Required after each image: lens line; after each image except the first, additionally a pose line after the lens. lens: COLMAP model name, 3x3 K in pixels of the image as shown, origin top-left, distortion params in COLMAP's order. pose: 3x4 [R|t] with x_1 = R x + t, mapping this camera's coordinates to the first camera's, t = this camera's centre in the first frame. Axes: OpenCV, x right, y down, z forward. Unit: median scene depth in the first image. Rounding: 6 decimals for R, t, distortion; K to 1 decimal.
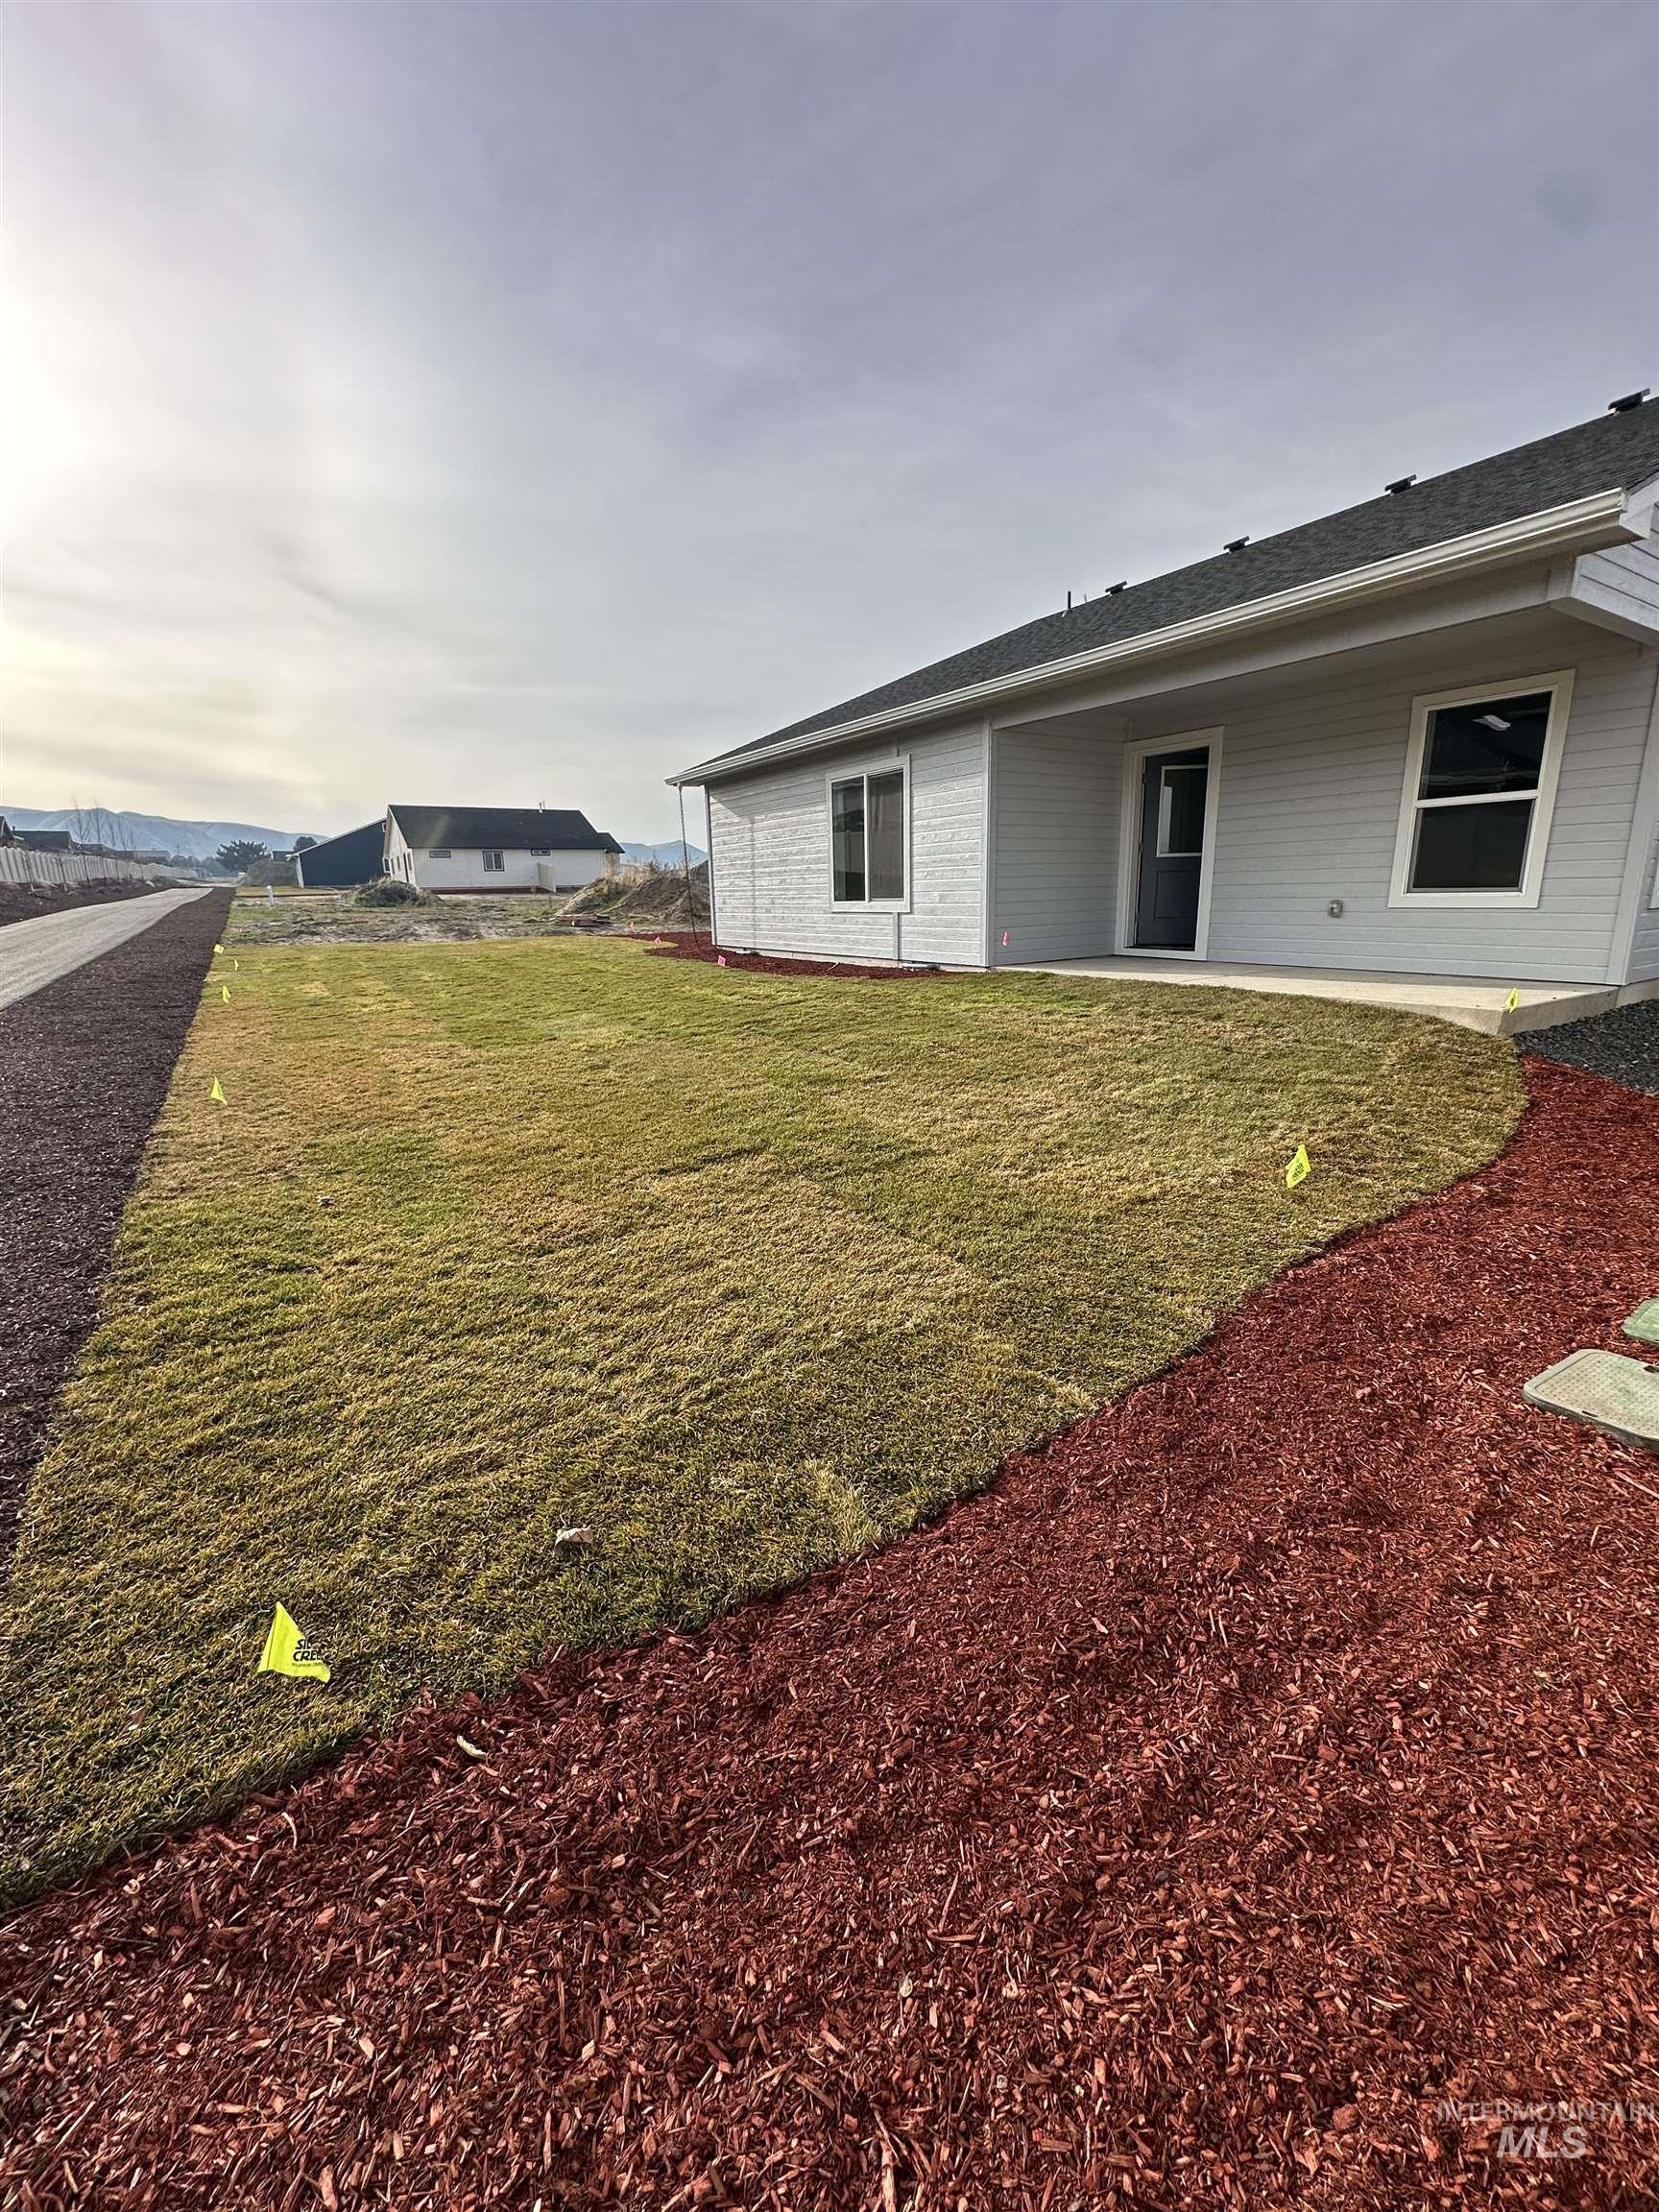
lens RADIAL K [[882.7, 0, 825.9], [0, 882.7, 1099.6], [0, 0, 1]] dist [-0.003832, -0.000257]
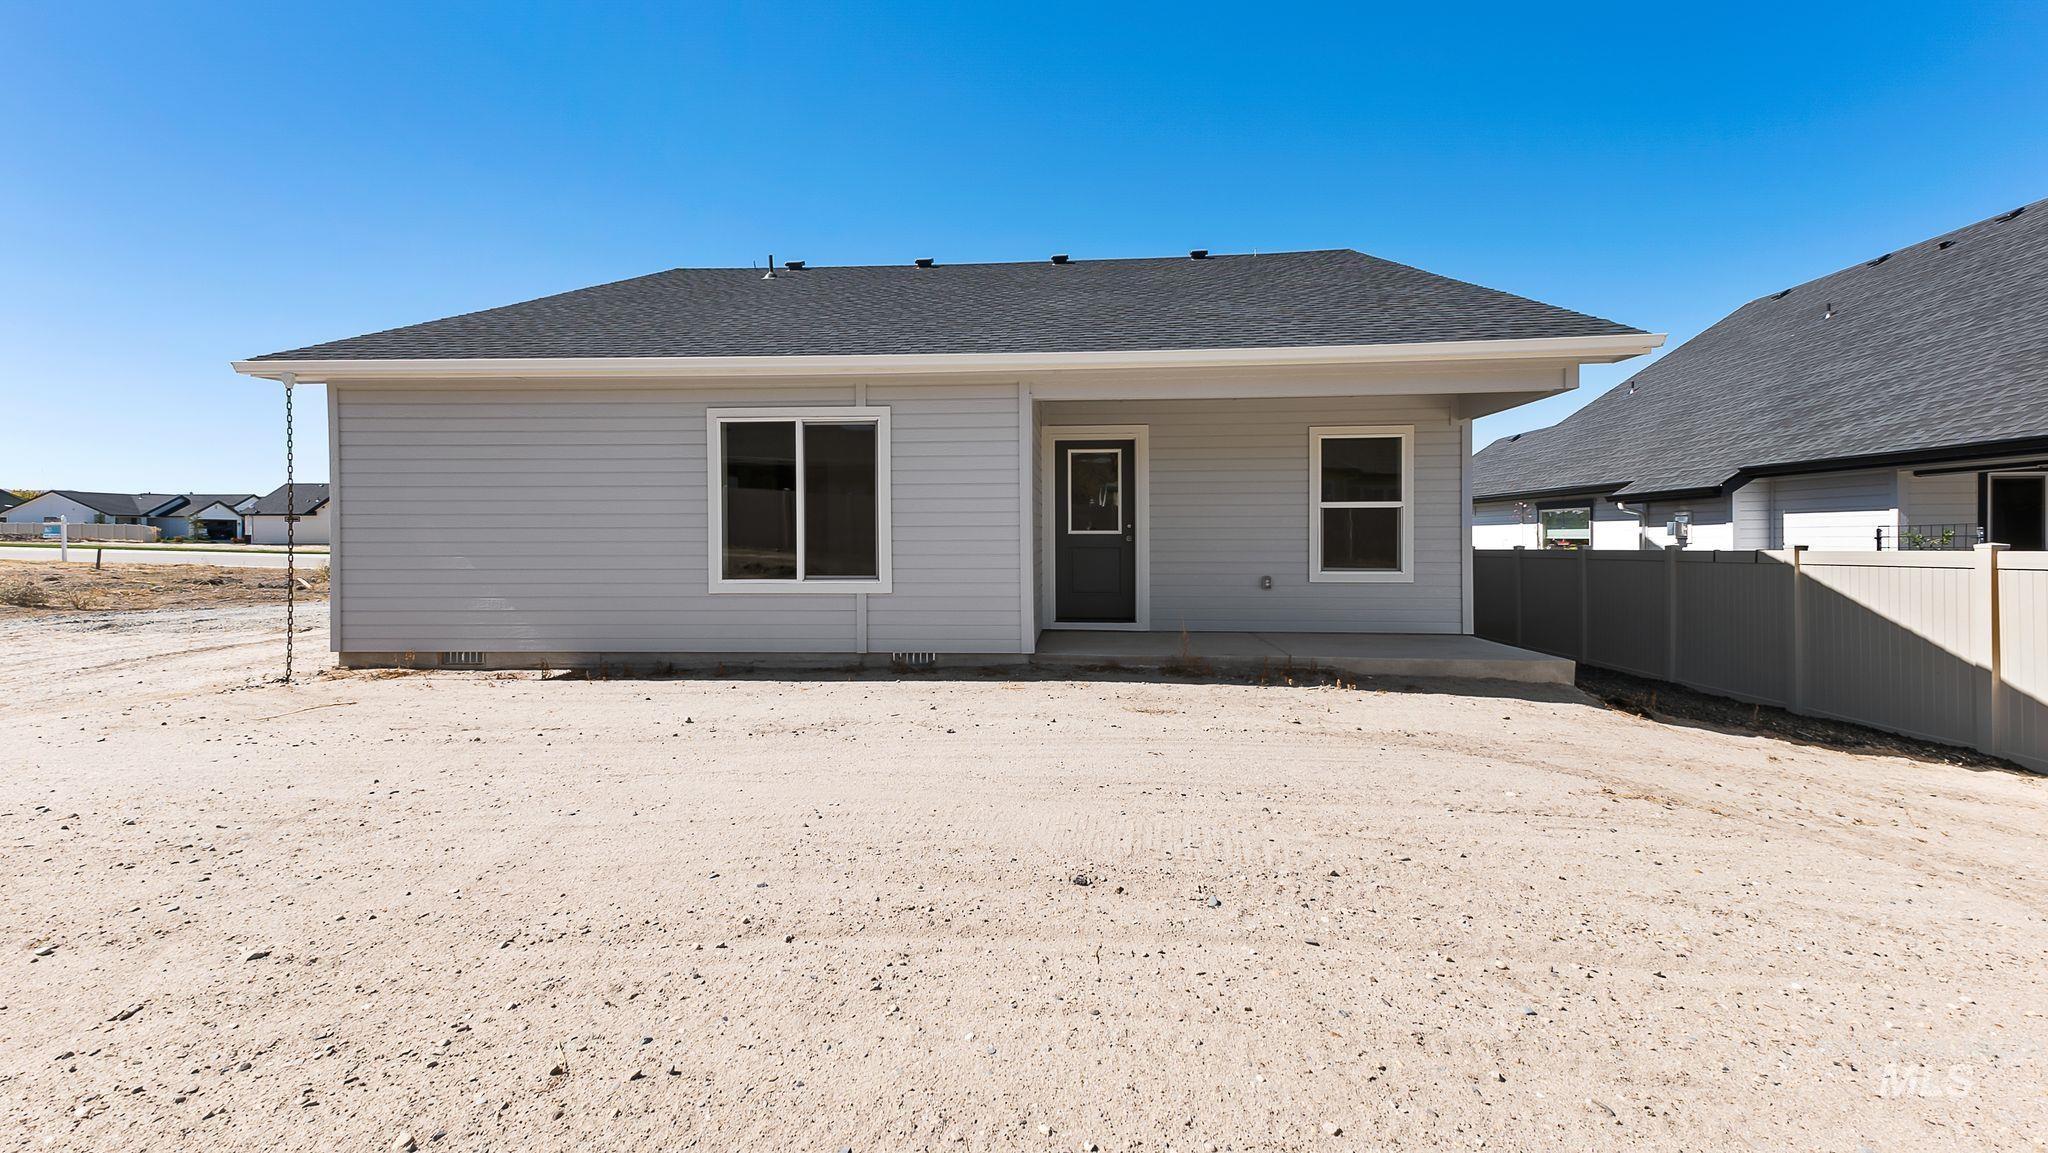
lens RADIAL K [[855.1, 0, 1021.7], [0, 855.1, 547.3], [0, 0, 1]] dist [0.045329, 0.000347]
pose [[0.601523, 0.014975, 0.798715, -0.437985], [0.171890, 0.973979, -0.147714, -0.115341], [-0.780144, 0.226145, 0.583296, 0.438554]]
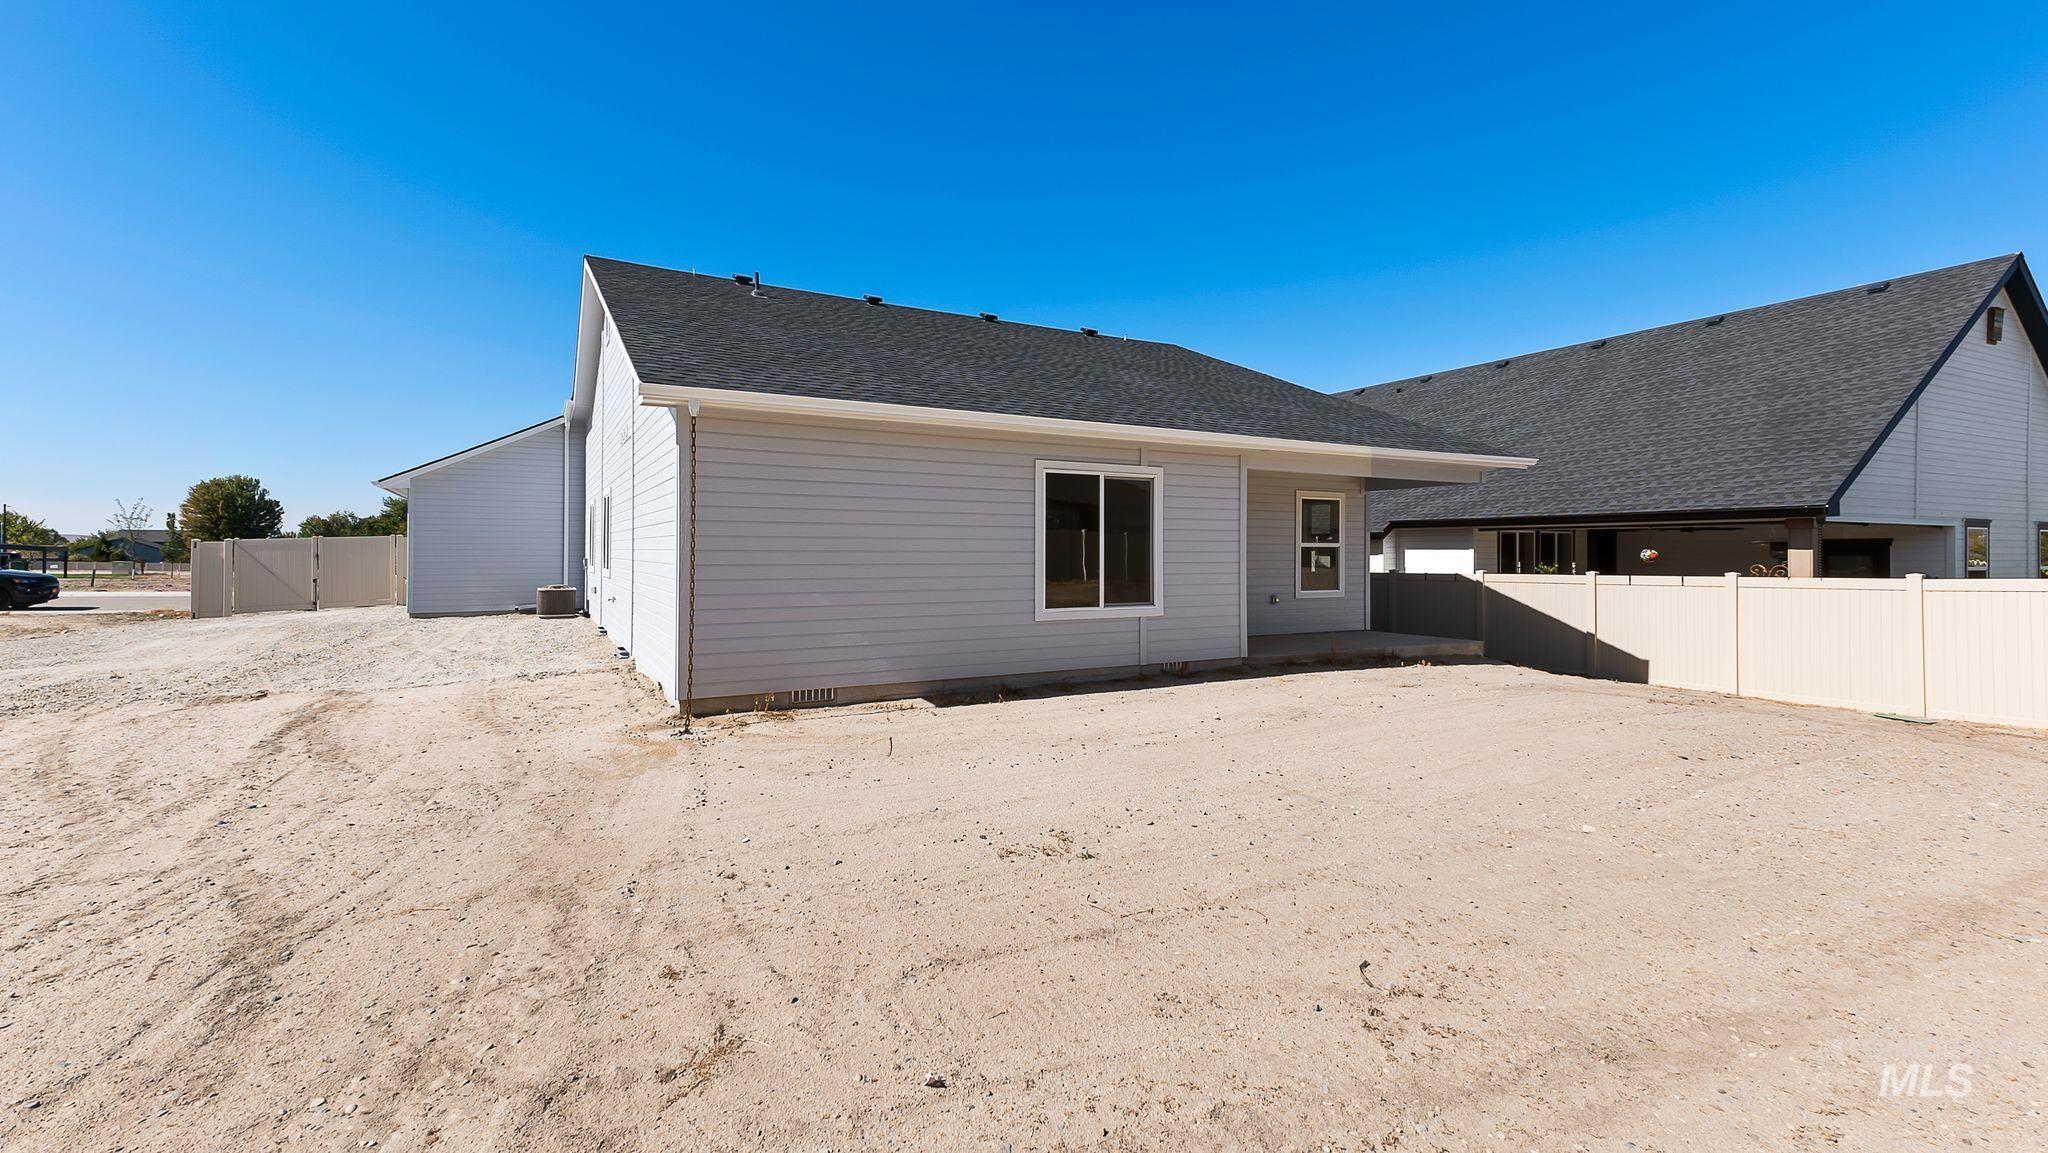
lens RADIAL K [[855.1, 0, 1008.7], [0, 855.1, 557.8], [0, 0, 1]] dist [0.045329, 0.000347]
pose [[0.074988, 0.020454, 0.996975, -0.861057], [0.226204, 0.973378, -0.036984, -0.271748], [-0.971189, 0.228293, 0.068365, 1.058663]]
